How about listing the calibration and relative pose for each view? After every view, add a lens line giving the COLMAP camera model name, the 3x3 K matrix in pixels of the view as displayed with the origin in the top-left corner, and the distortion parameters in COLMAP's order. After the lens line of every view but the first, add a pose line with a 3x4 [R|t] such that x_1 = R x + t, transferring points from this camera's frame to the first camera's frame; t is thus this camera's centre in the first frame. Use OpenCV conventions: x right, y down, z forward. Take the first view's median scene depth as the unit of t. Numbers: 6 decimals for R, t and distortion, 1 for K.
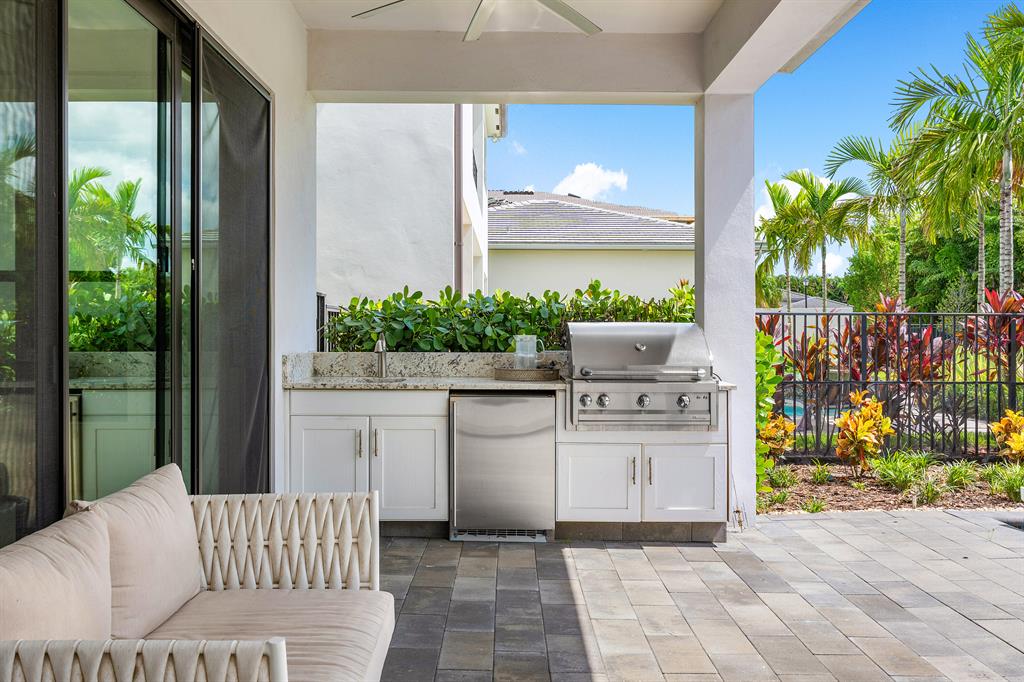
lens RADIAL K [[924.0, 0, 511.1], [0, 924.0, 338.1], [0, 0, 1]] dist [0.006678, 0.001128]
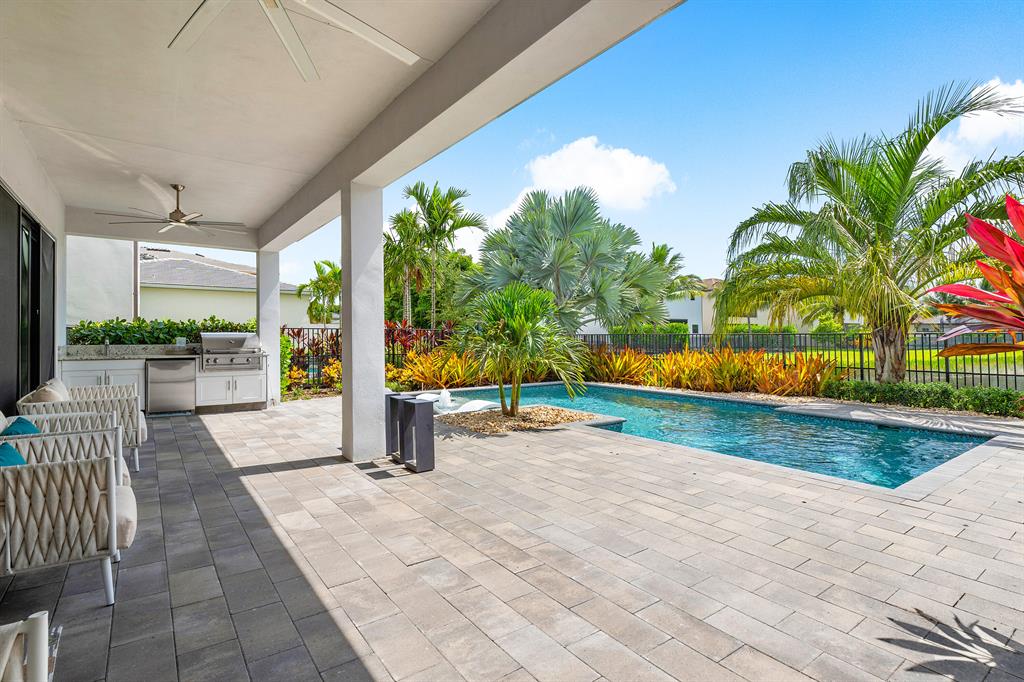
lens RADIAL K [[492.7, 0, 533.2], [0, 492.7, 336.0], [0, 0, 1]] dist [-0.004527, -0.000466]
pose [[0.786652, -0.001878, 0.617394, -0.054372], [0.005082, 0.999981, -0.003433, 0.002365], [-0.617375, 0.005838, 0.786647, -0.649134]]
